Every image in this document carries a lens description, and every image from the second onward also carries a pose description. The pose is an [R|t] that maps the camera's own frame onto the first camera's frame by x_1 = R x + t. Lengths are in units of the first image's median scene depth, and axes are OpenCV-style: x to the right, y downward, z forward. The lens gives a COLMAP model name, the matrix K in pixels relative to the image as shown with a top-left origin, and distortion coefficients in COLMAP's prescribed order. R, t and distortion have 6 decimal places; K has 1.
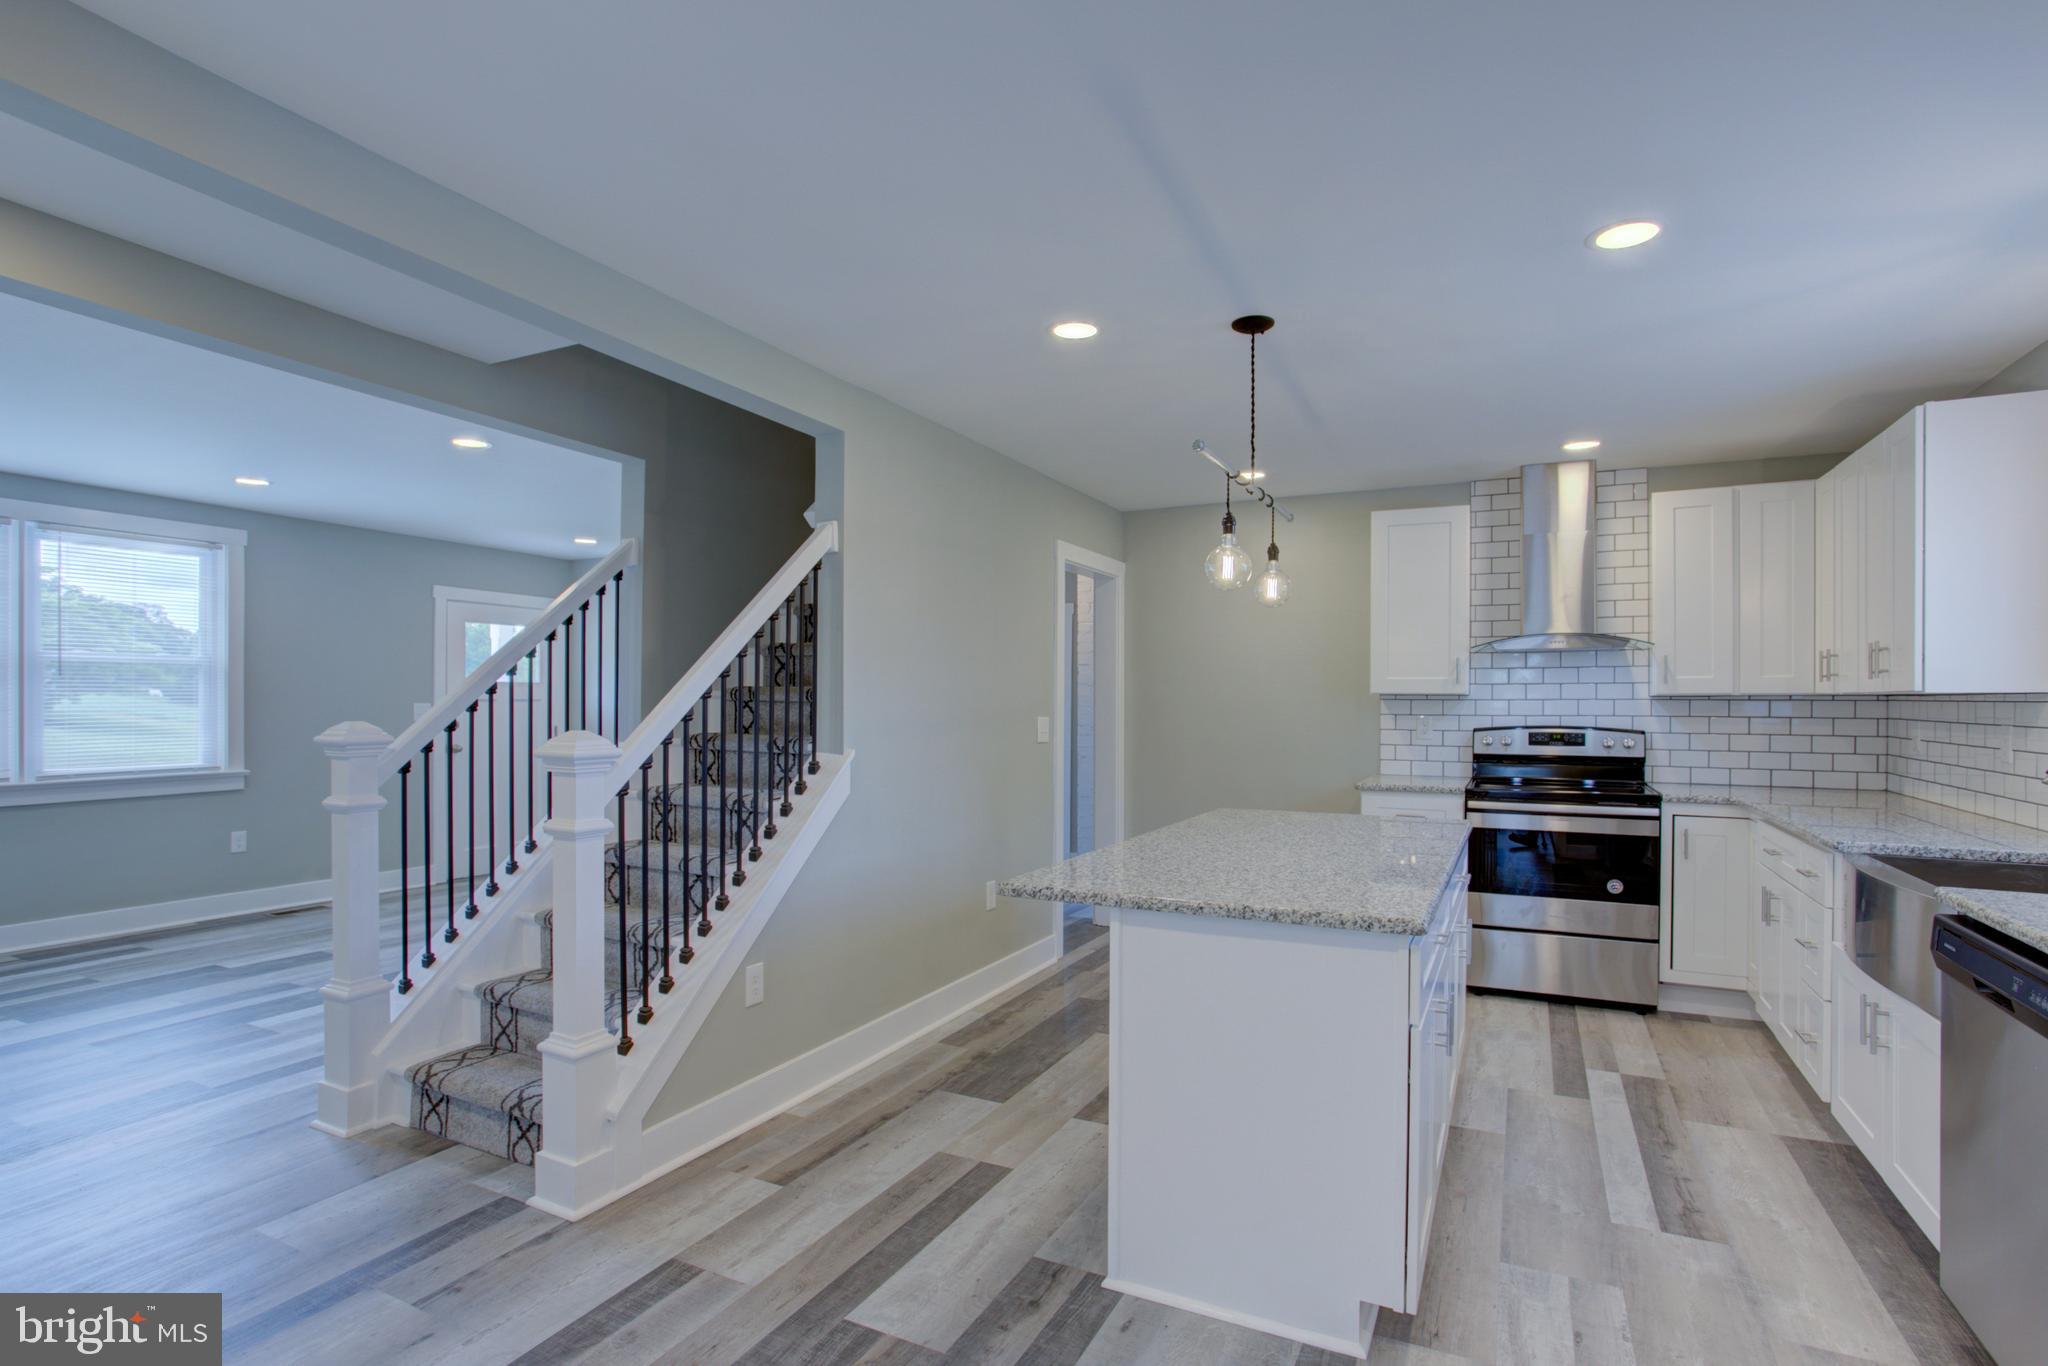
lens RADIAL K [[1001.2, 0, 1006.8], [0, 1001.2, 703.6], [0, 0, 1]] dist [-0.028827, 0.017624]
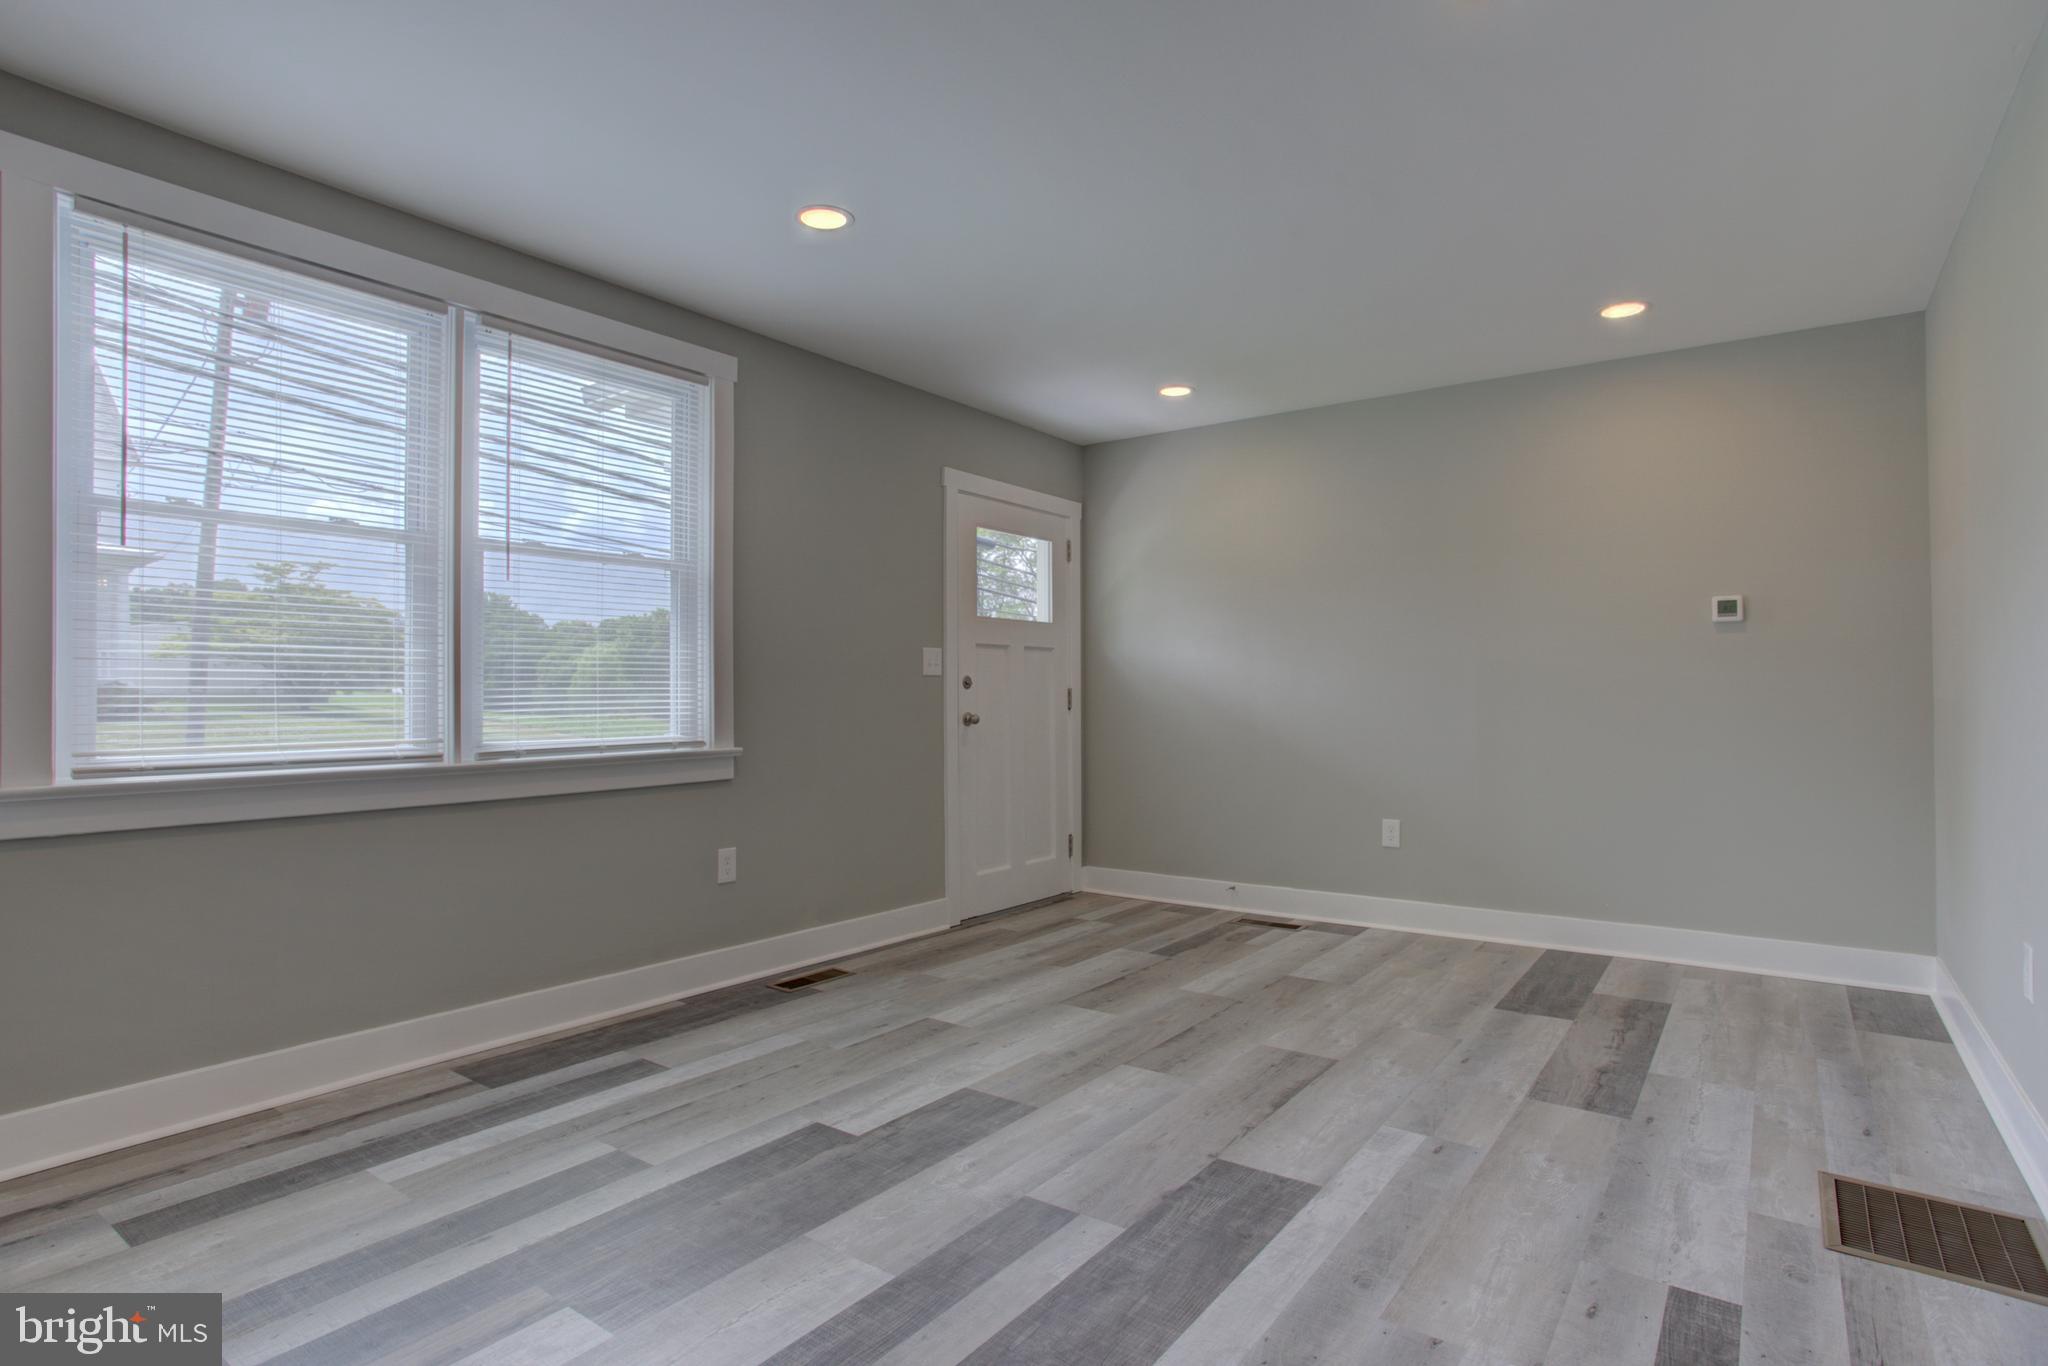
lens RADIAL K [[1019.7, 0, 1005.3], [0, 1019.7, 677.6], [0, 0, 1]] dist [-0.038635, 0.021571]
pose [[0.987768, -0.009696, -0.155626, -0.873196], [0.006995, 0.999815, -0.017891, 0.064056], [0.155771, 0.016584, 0.987654, 0.698569]]
